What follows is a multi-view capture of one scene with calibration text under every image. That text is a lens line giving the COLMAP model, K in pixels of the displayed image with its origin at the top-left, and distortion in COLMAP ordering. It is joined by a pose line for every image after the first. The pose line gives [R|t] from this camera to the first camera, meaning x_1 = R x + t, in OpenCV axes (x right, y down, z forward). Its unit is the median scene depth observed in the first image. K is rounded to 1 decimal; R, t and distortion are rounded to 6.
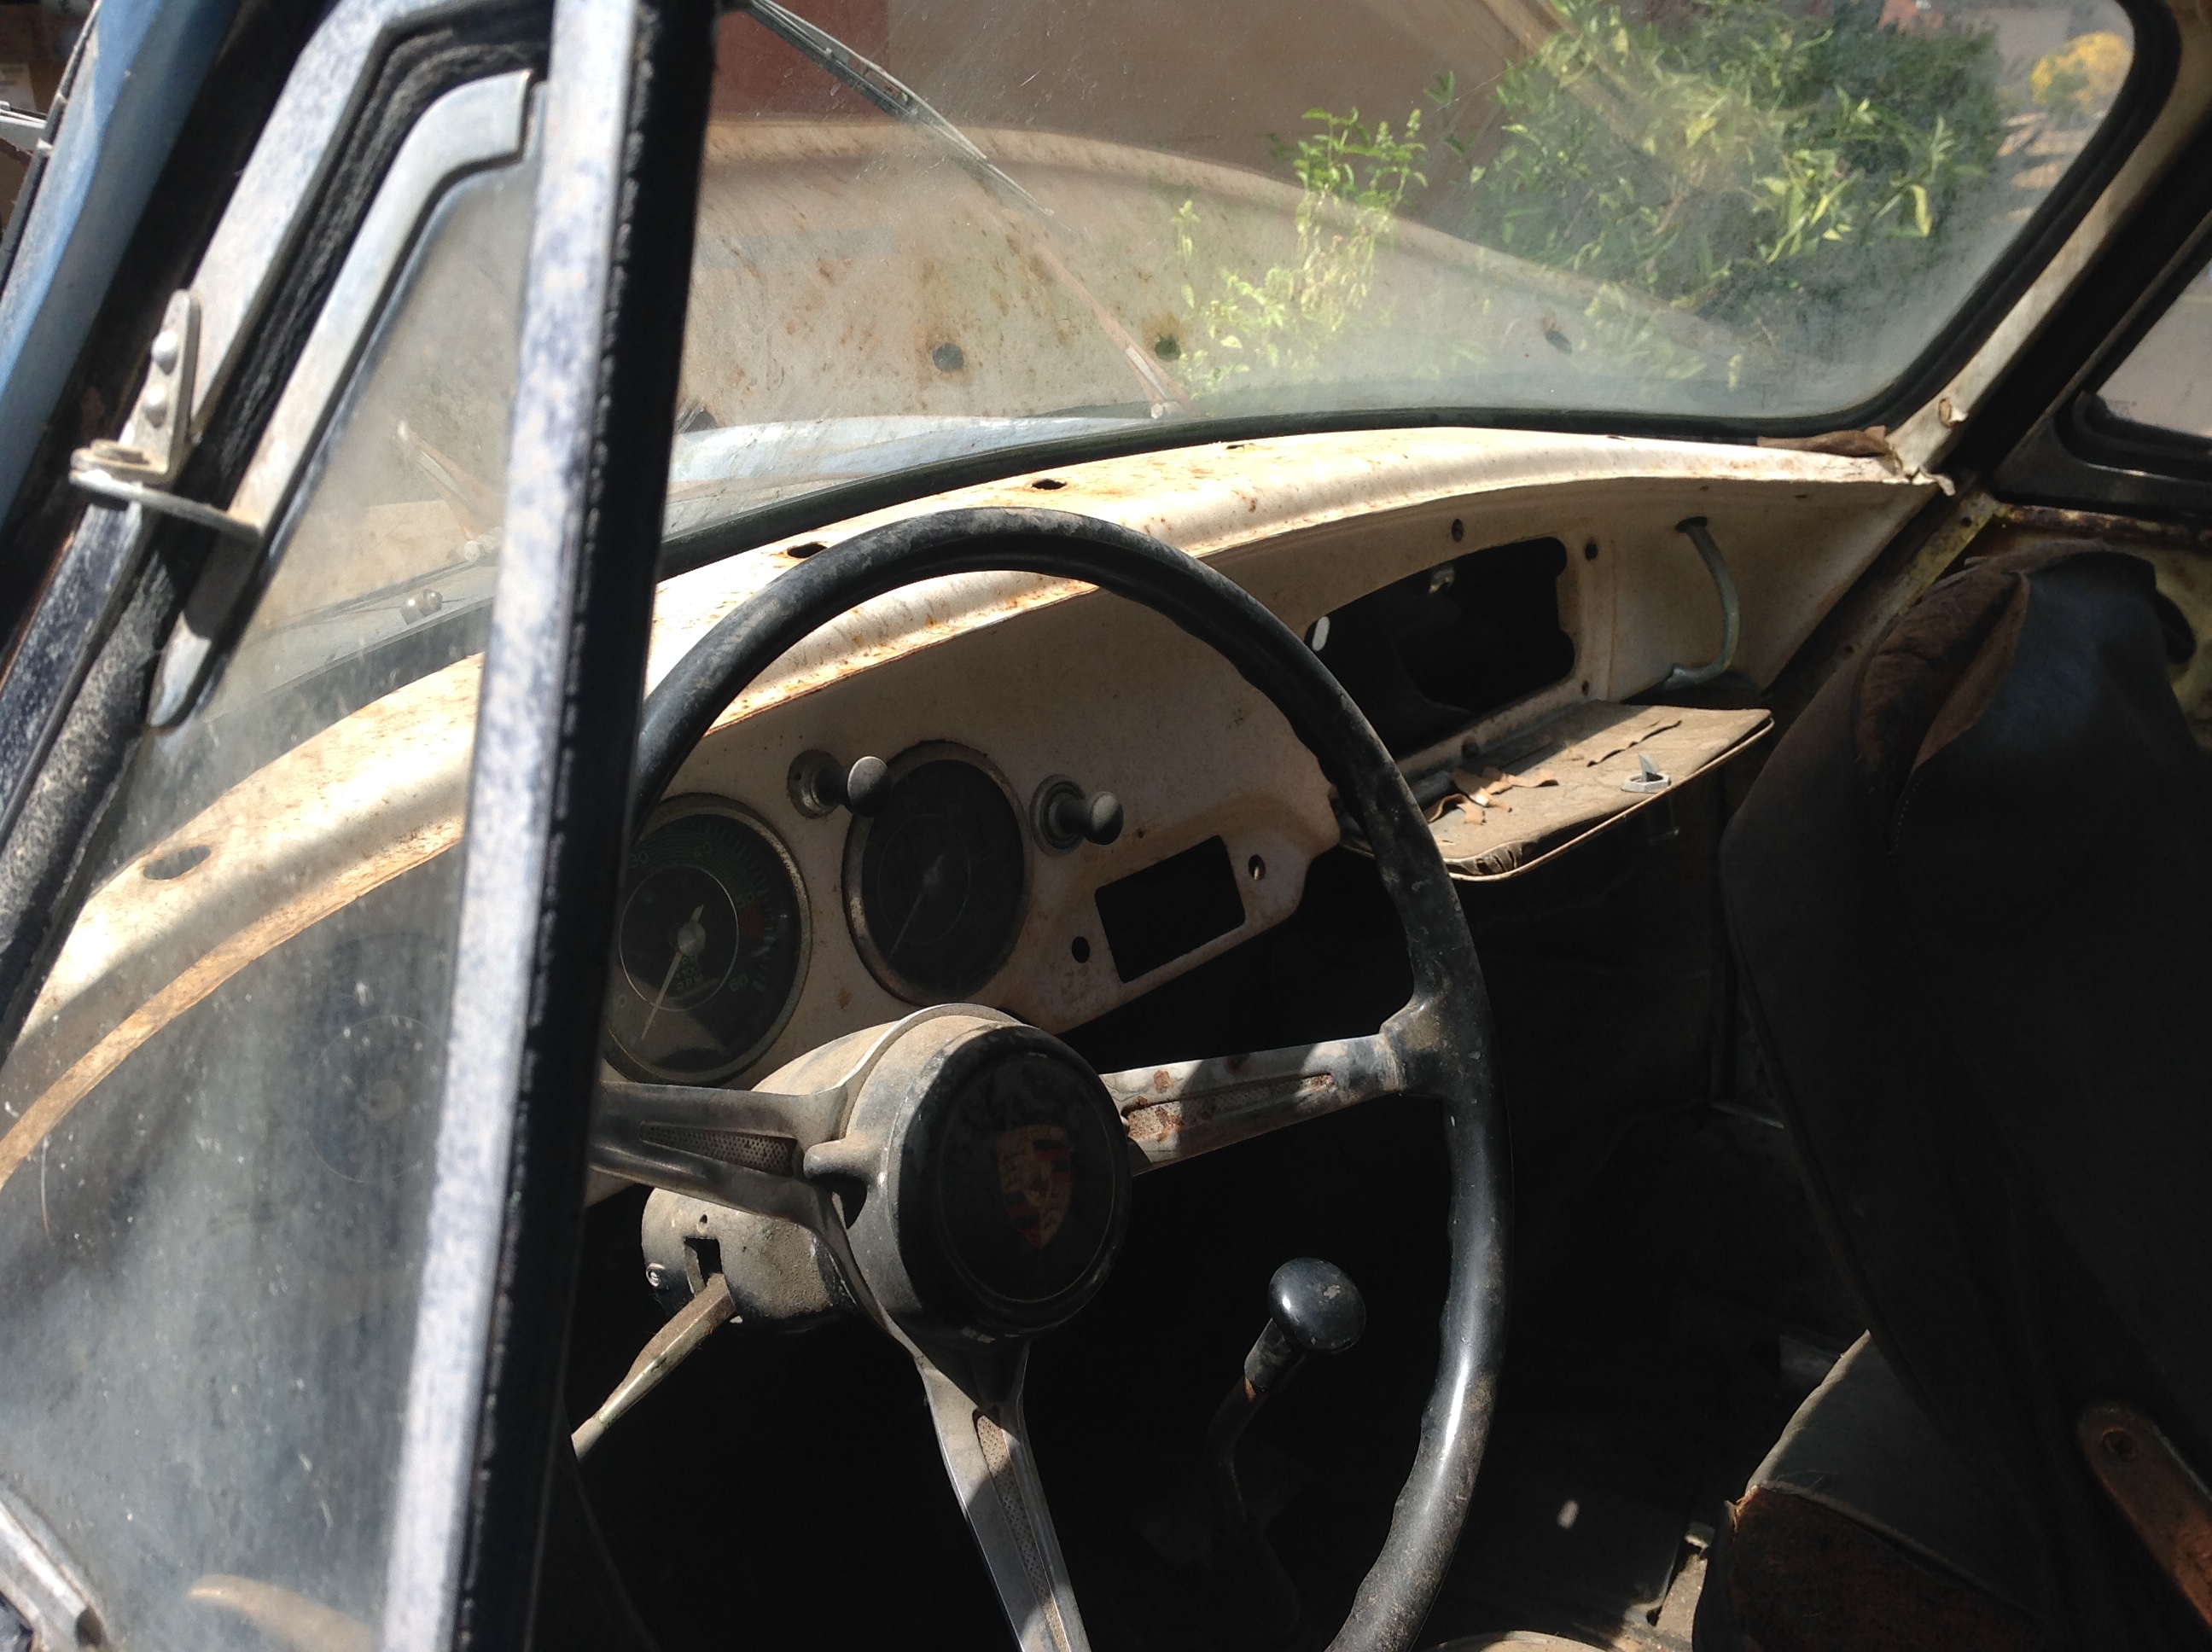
lens RADIAL K [[2140.9, 0, 1112.0], [0, 2140.9, 895.3], [0, 0, 1]] dist [0.142518, -0.329083]
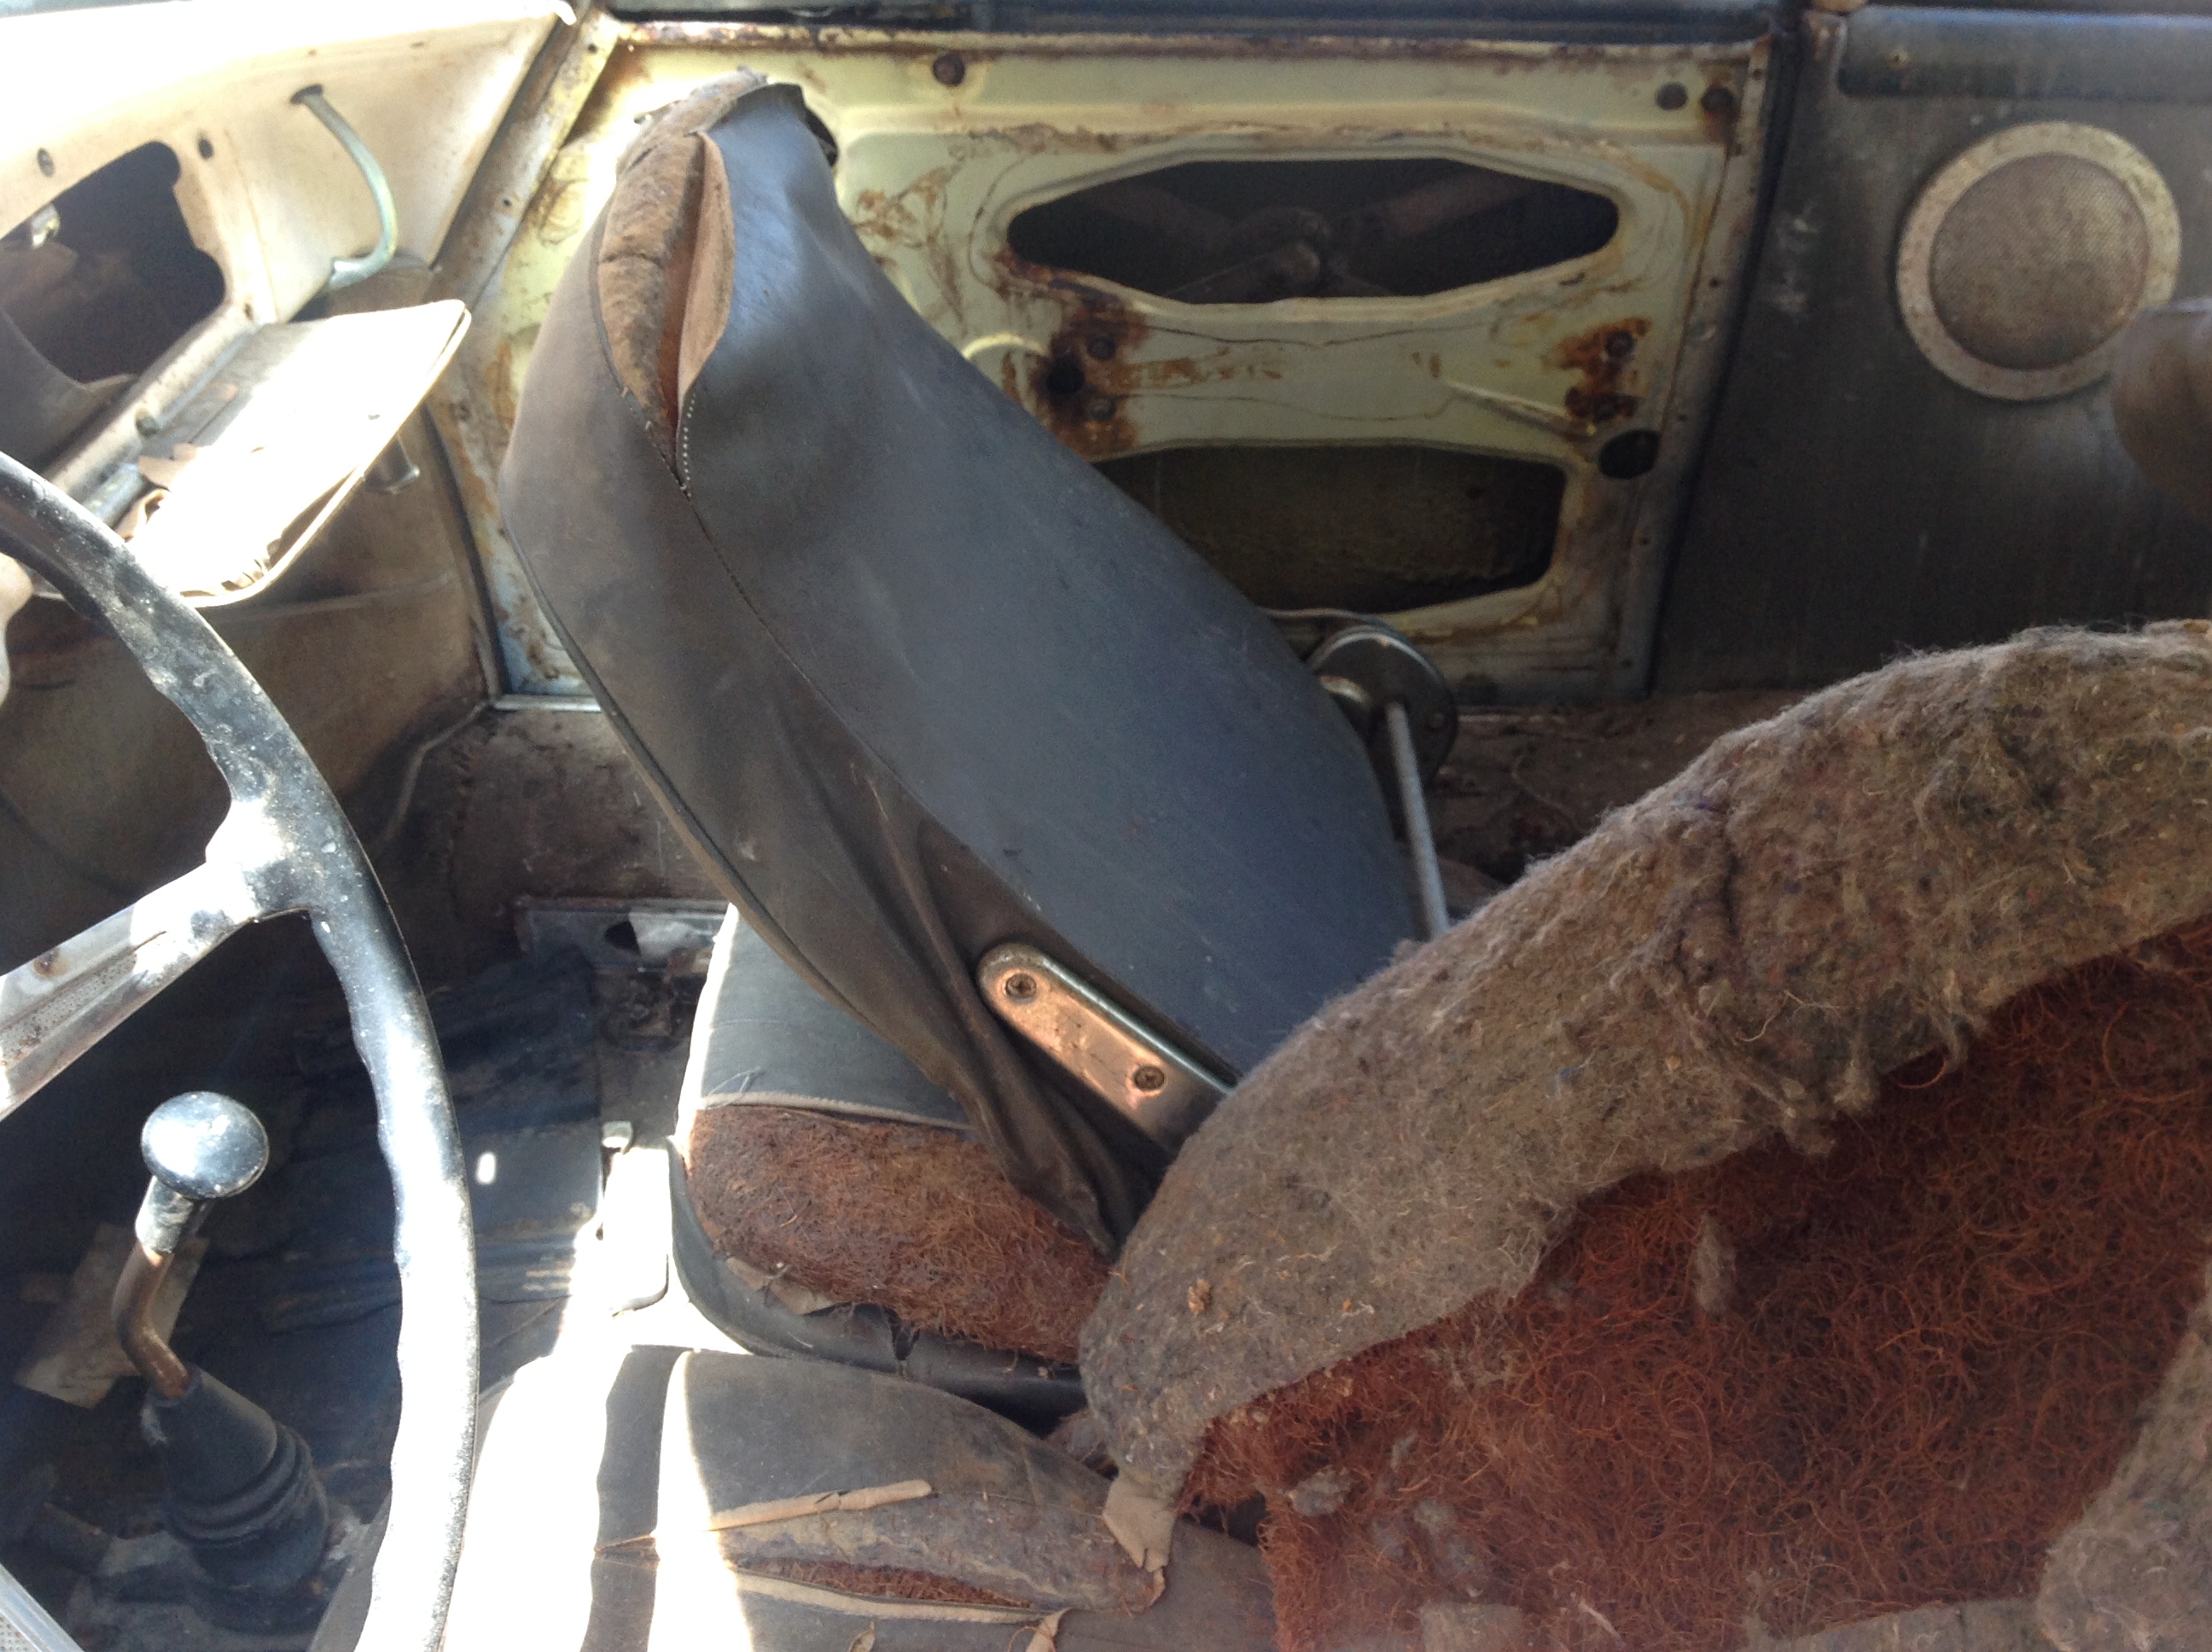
lens RADIAL K [[2140.9, 0, 1112.0], [0, 2140.9, 895.3], [0, 0, 1]] dist [0.142518, -0.329083]
pose [[0.802498, -0.325654, 0.499946, -0.012899], [0.201829, 0.936683, 0.286166, -0.063773], [-0.561481, -0.128744, 0.817413, 0.082536]]
